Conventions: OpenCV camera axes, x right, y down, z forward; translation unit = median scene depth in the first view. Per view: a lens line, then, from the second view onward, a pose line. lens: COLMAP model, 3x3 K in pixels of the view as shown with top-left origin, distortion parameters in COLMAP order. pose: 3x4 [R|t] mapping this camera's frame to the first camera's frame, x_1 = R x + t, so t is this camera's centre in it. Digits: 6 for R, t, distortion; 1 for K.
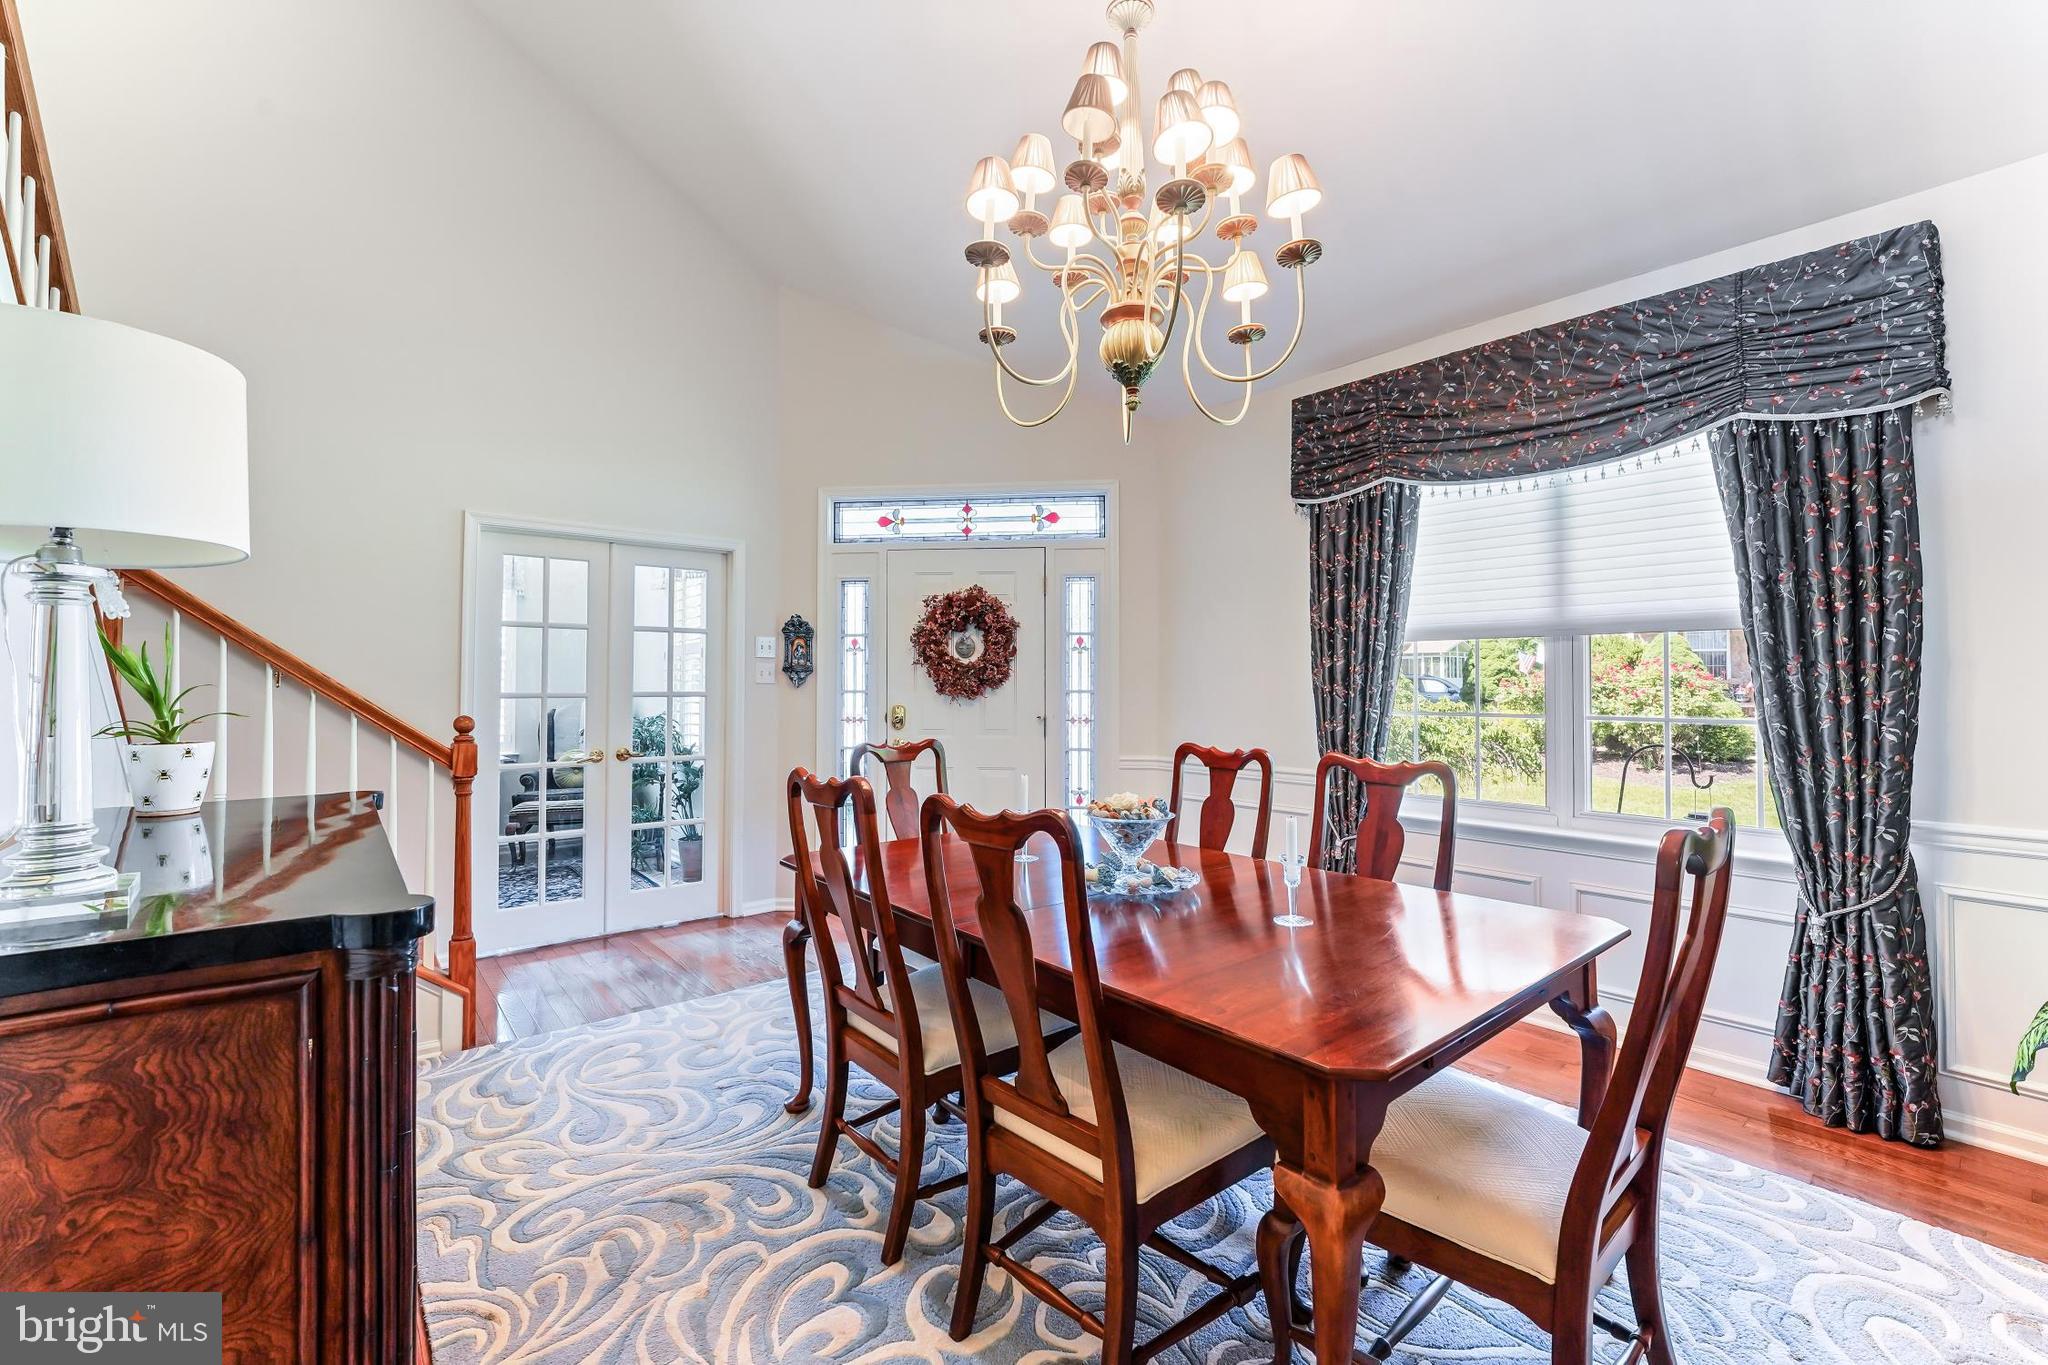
lens RADIAL K [[841.0, 0, 1024.0], [0, 841.0, 682.5], [0, 0, 1]] dist [-0.003082, 0.000293]
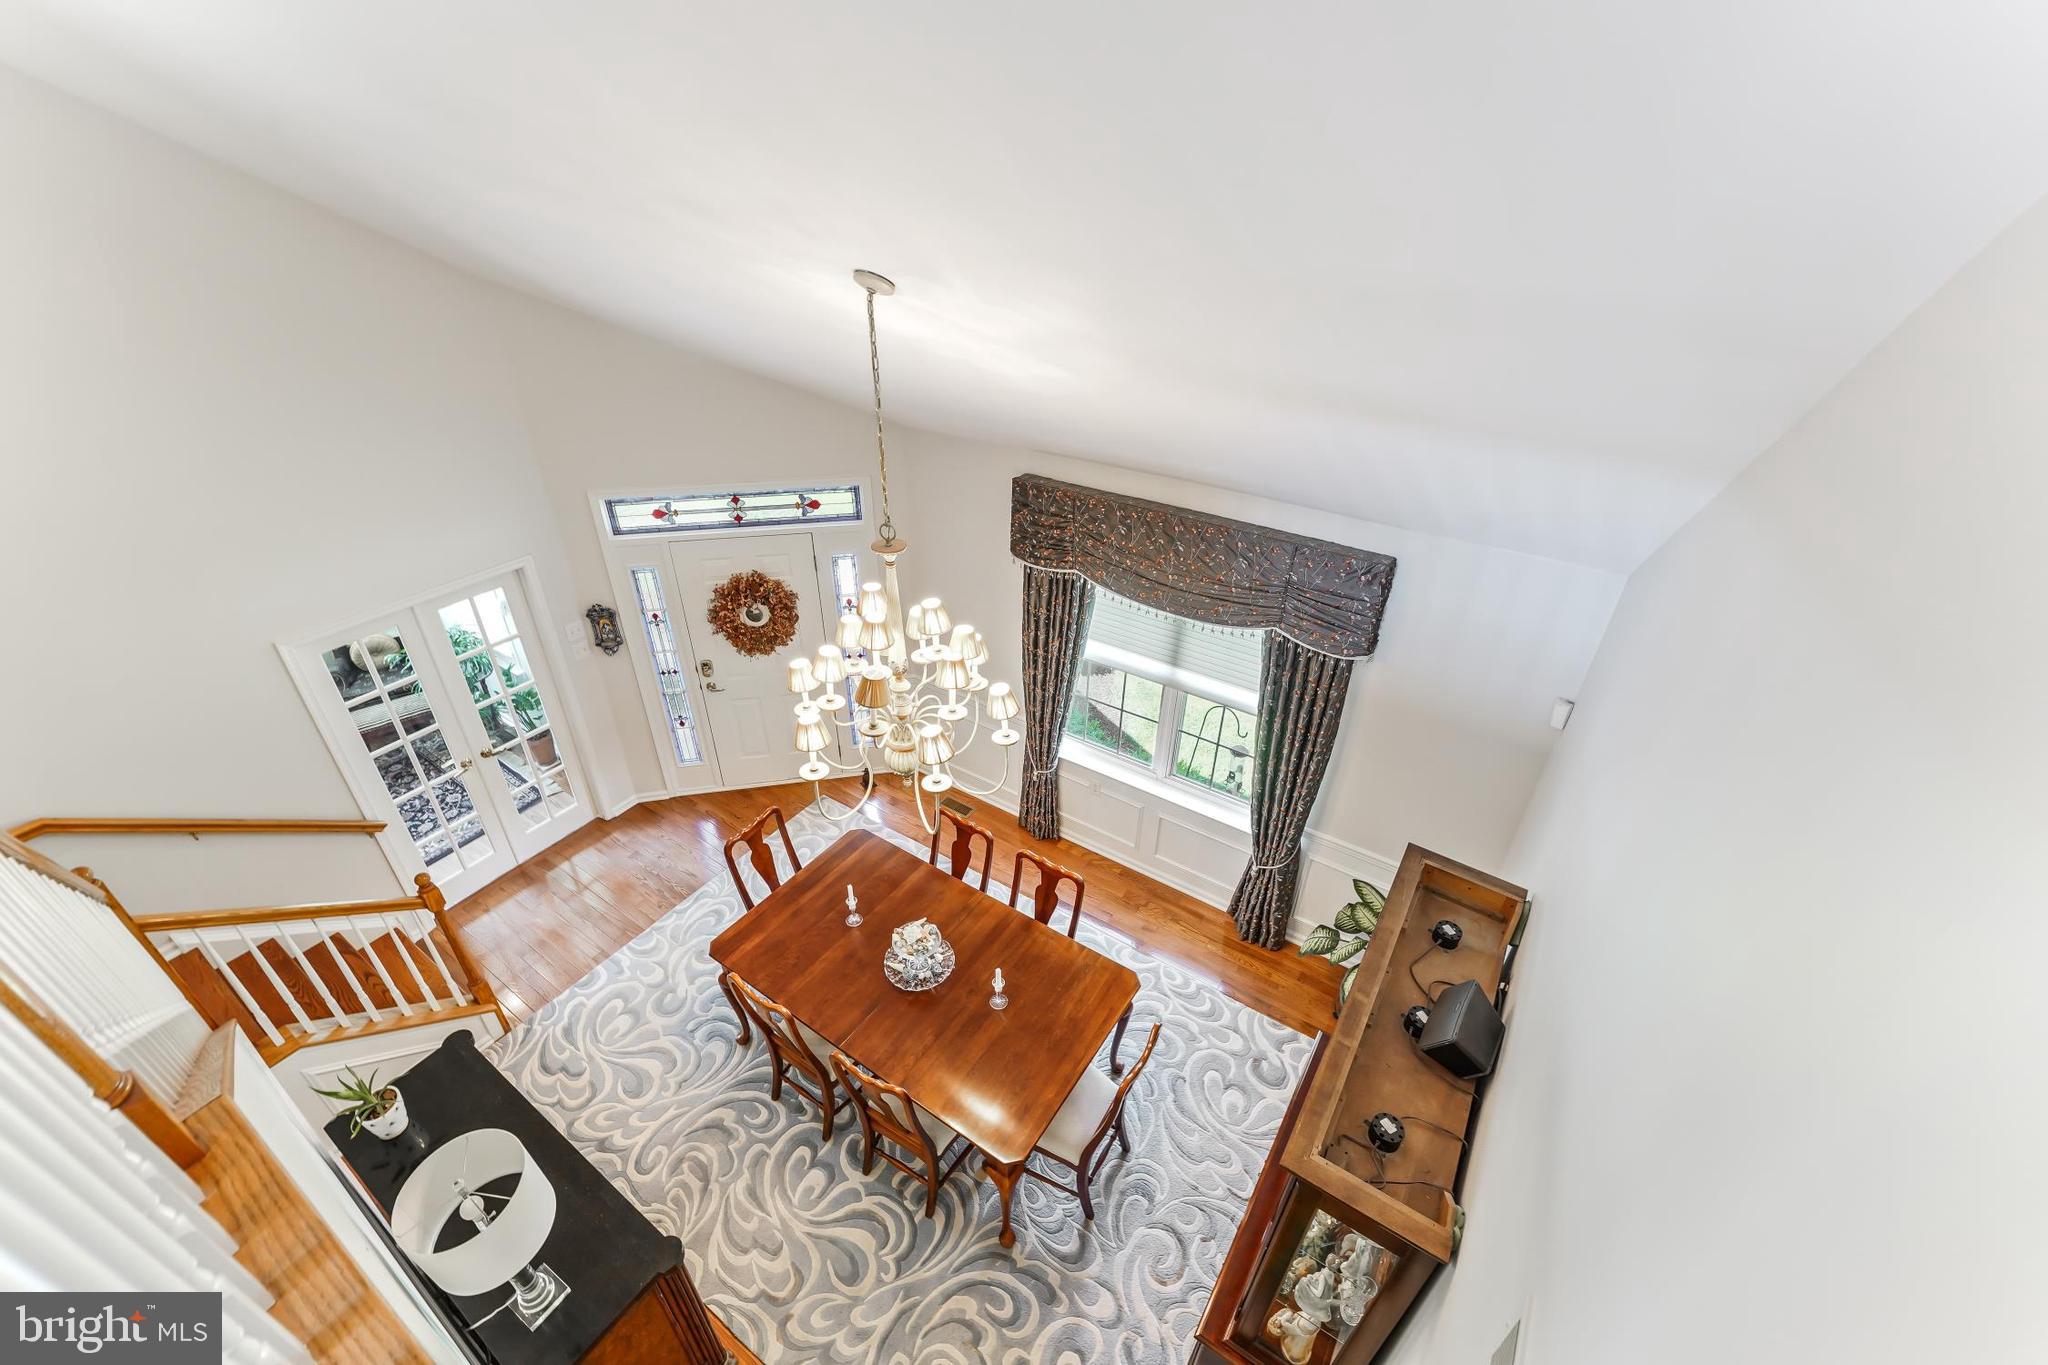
lens RADIAL K [[821.2, 0, 975.8], [0, 821.2, 680.3], [0, 0, 1]] dist [0.052191, -0.045028]
pose [[0.966913, -0.146345, 0.208958, -0.038085], [0.007135, 0.834289, 0.551282, -1.010587], [-0.255008, -0.531550, 0.807729, -0.158367]]
